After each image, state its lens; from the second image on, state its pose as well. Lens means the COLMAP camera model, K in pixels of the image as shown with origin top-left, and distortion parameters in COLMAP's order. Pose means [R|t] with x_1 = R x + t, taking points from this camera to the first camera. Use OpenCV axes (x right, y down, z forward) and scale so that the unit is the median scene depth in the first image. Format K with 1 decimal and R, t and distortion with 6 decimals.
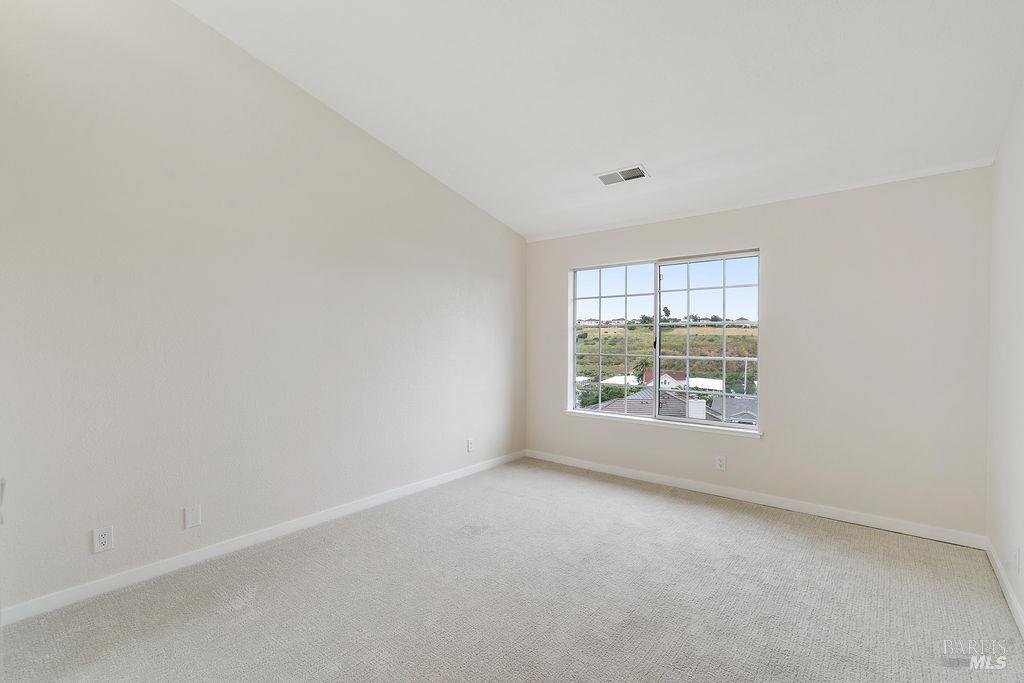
lens RADIAL K [[470.6, 0, 508.8], [0, 470.6, 343.0], [0, 0, 1]] dist [-0.001383, 0.000156]
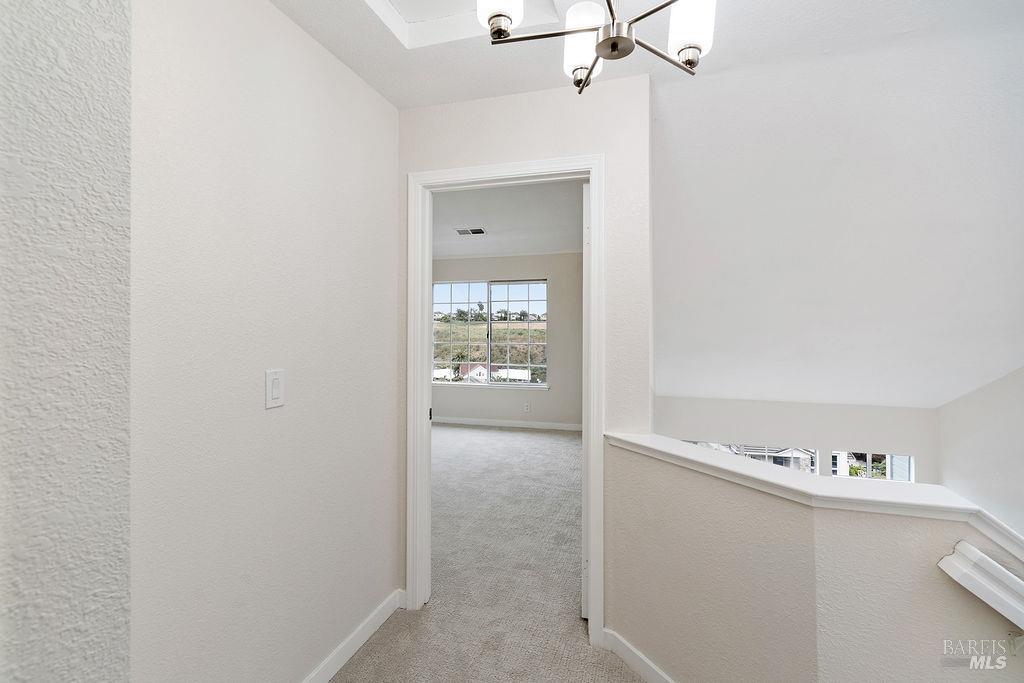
lens RADIAL K [[480.3, 0, 512.0], [0, 480.3, 341.5], [0, 0, 1]] dist [-0.000012, 0.000404]
pose [[0.925084, -0.008184, 0.379674, -0.225637], [0.004383, 0.999931, 0.010875, 0.006663], [-0.379737, -0.008396, 0.925057, -0.512853]]
